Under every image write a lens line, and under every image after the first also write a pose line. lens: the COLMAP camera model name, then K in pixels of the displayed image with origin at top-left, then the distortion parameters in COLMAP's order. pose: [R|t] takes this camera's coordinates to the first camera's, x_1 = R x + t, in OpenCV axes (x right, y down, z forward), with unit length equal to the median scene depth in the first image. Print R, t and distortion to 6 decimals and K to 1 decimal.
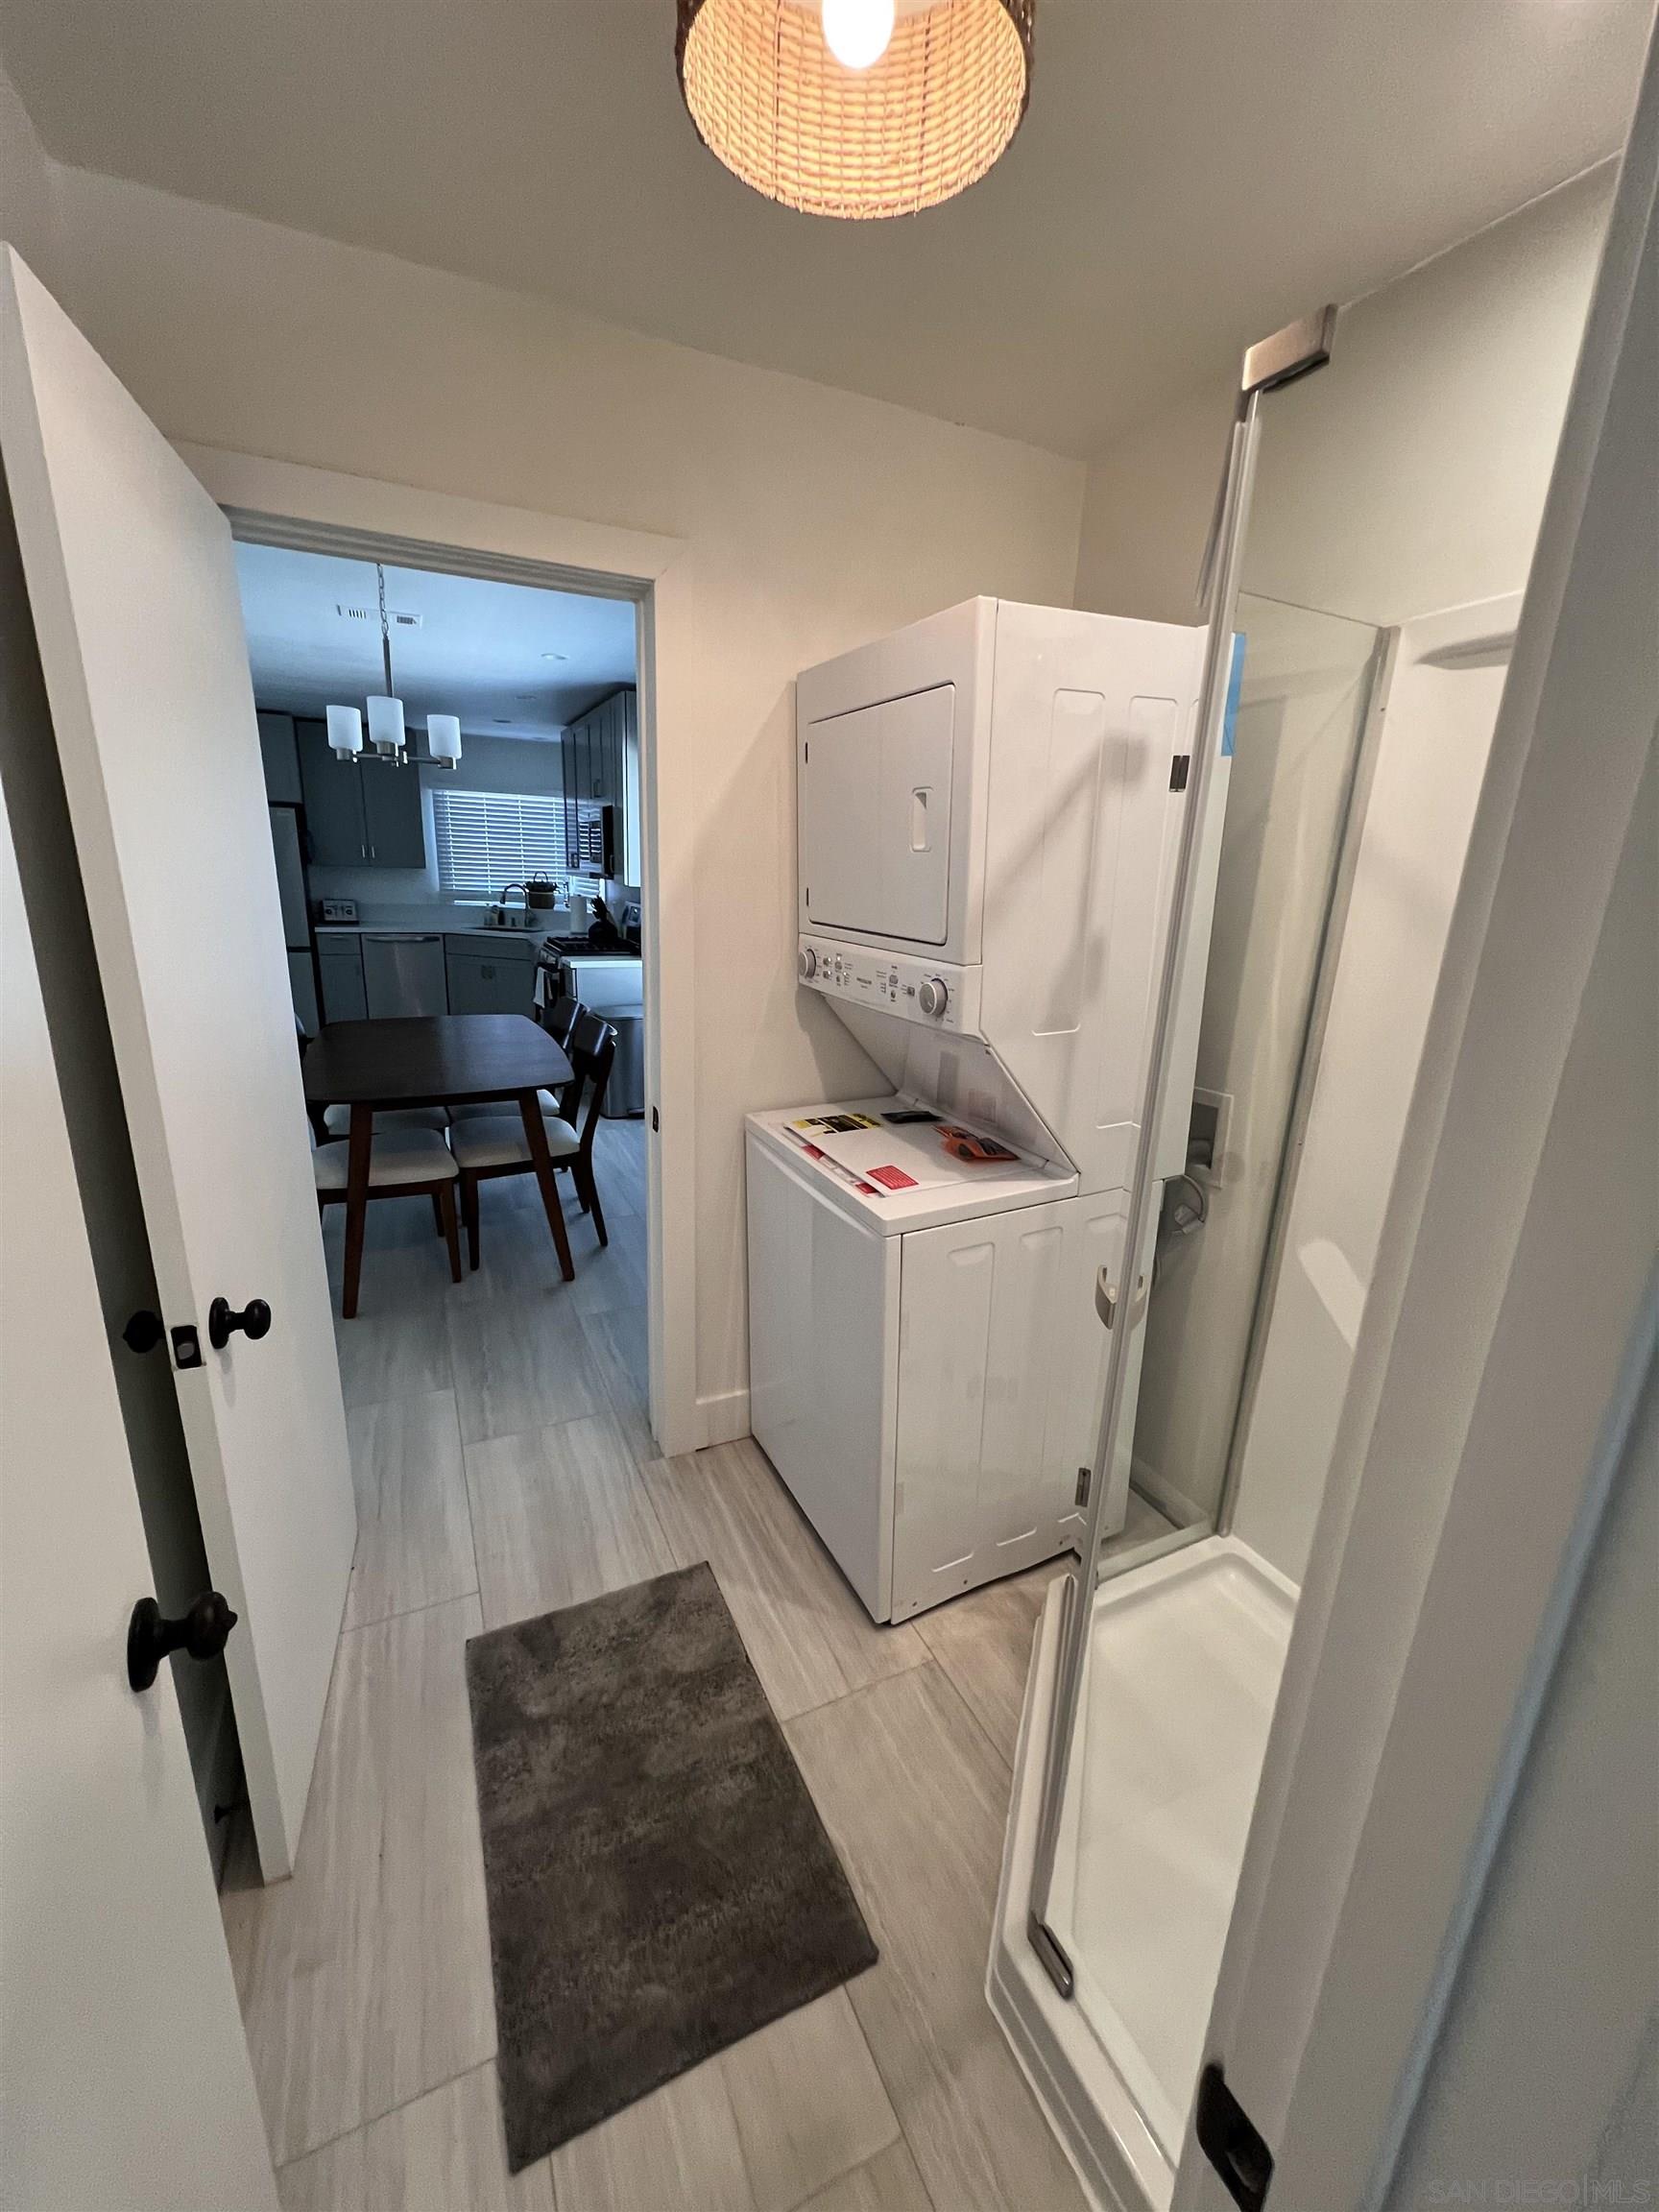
lens RADIAL K [[887.4, 0, 827.6], [0, 887.4, 1104.1], [0, 0, 1]] dist [0.000431, 0.000133]
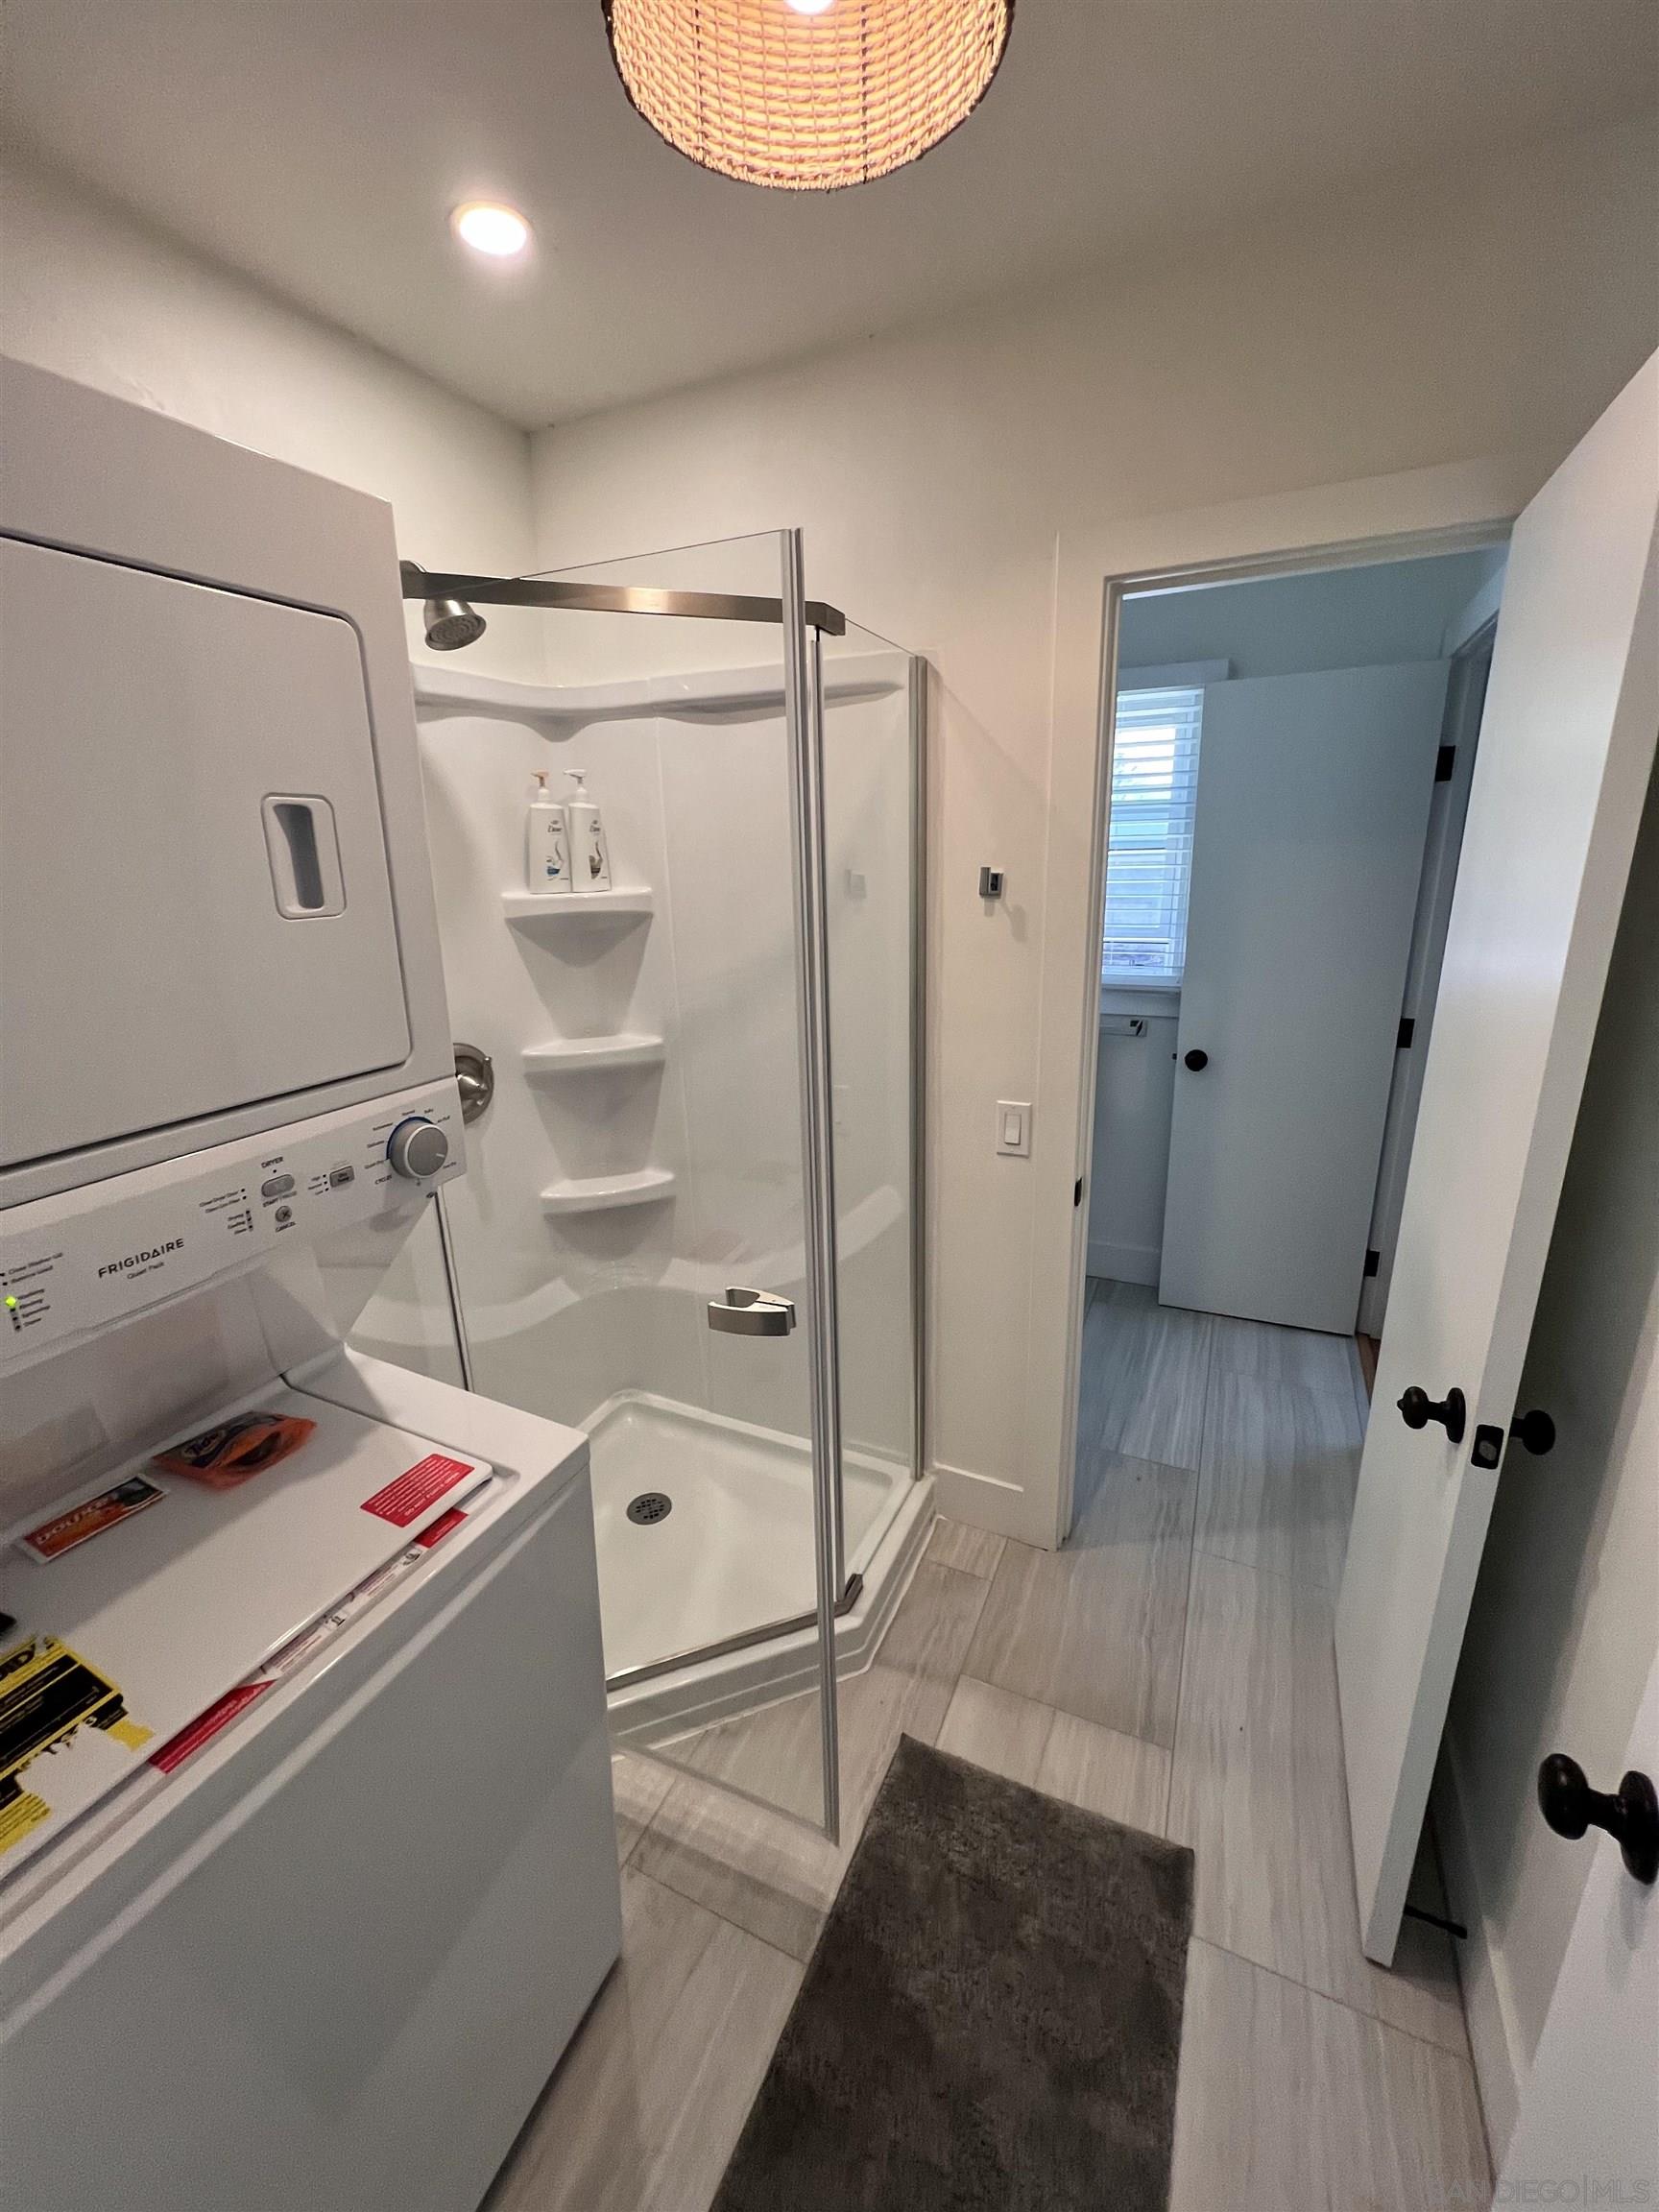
lens RADIAL K [[887.4, 0, 823.9], [0, 887.4, 1098.3], [0, 0, 1]] dist [0.000431, 0.000133]
pose [[-0.637895, -0.230127, 0.734936, -0.439469], [0.193506, 0.875799, 0.442190, -0.326861], [-0.745416, 0.424286, -0.514137, 0.981566]]
